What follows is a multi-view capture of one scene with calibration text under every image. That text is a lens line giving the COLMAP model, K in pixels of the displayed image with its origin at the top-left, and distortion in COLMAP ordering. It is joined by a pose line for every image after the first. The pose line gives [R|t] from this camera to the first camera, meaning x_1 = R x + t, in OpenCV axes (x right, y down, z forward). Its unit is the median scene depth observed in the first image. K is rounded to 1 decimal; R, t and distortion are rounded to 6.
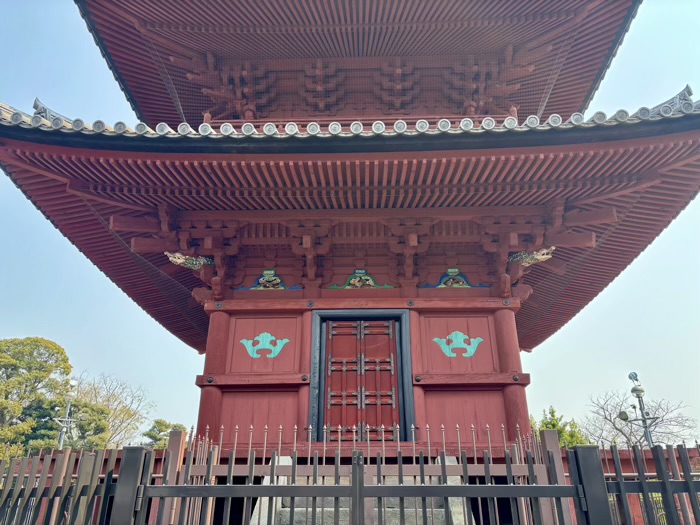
lens RADIAL K [[530.8, 0, 348.3], [0, 530.8, 262.5], [0, 0, 1]] dist [0.016771, 0.002791]
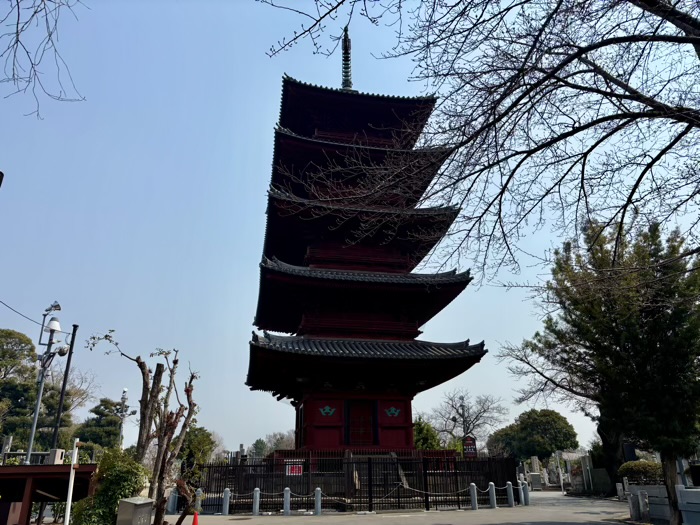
lens RADIAL K [[530.8, 0, 351.3], [0, 530.8, 262.1], [0, 0, 1]] dist [0.016771, 0.002791]
pose [[0.972608, 0.078096, 0.218939, -0.128385], [-0.090752, 0.994699, 0.048343, -0.140624], [-0.214004, -0.066888, 0.974540, -0.313131]]
